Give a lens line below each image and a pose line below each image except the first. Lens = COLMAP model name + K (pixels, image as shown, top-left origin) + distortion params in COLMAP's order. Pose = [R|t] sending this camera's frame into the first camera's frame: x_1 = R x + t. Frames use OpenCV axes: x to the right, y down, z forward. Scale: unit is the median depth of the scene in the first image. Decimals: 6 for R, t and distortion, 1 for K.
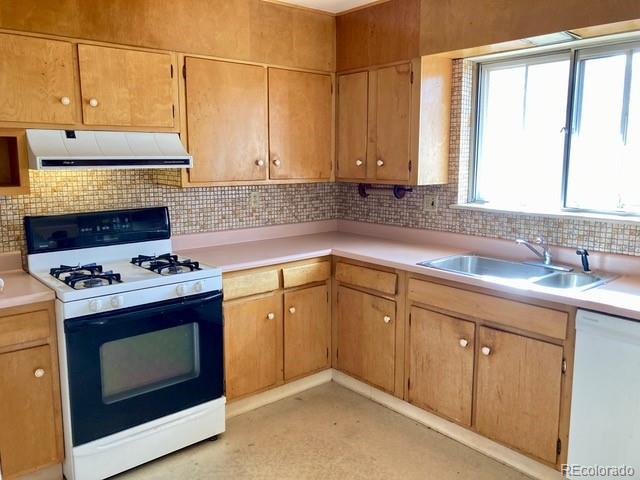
lens RADIAL K [[537.6, 0, 320.0], [0, 537.6, 240.0], [0, 0, 1]] dist [0.063277, -0.099324]
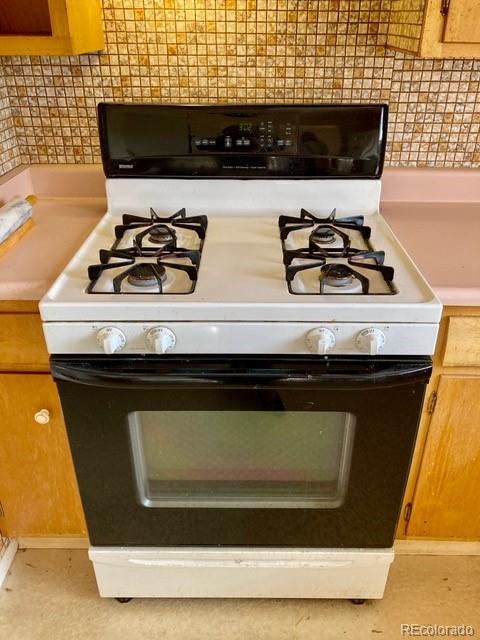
lens RADIAL K [[537.6, 0, 240.0], [0, 537.6, 320.0], [0, 0, 1]] dist [0.063277, -0.099324]
pose [[0.758219, 0.319777, -0.568195, -0.073721], [-0.109802, 0.921646, 0.372173, -0.056243], [0.642687, -0.219800, 0.733922, 0.614640]]
